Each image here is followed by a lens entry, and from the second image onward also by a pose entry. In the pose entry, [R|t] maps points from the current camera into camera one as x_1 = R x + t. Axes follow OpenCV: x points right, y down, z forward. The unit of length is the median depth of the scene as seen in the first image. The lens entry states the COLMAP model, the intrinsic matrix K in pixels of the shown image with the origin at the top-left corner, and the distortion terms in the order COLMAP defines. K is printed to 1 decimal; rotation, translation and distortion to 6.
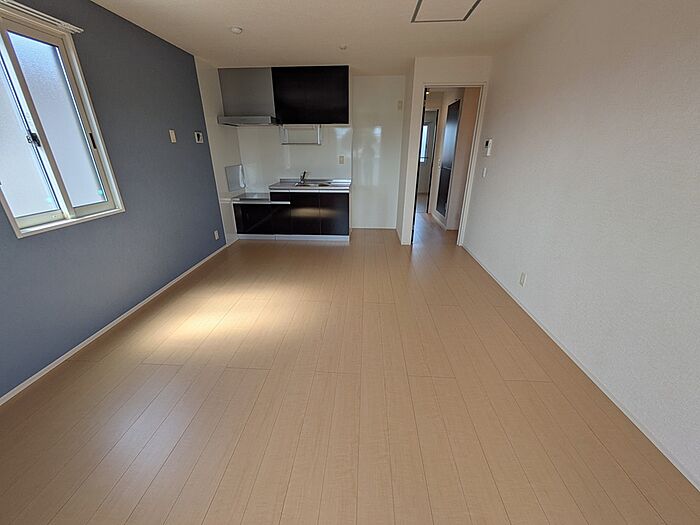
lens RADIAL K [[277.5, 0, 350.0], [0, 277.5, 262.5], [0, 0, 1]] dist [0.000836, 0.000330]
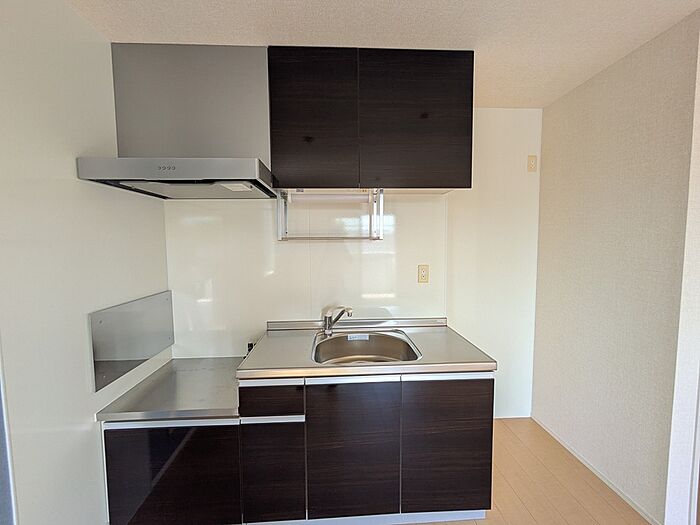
lens RADIAL K [[277.5, 0, 350.0], [0, 277.5, 262.5], [0, 0, 1]] dist [0.000836, 0.000330]
pose [[0.994807, -0.020691, 0.099657, -0.195987], [0.051151, 0.948124, -0.313758, -0.280590], [-0.087995, 0.317226, 0.944259, 0.658875]]
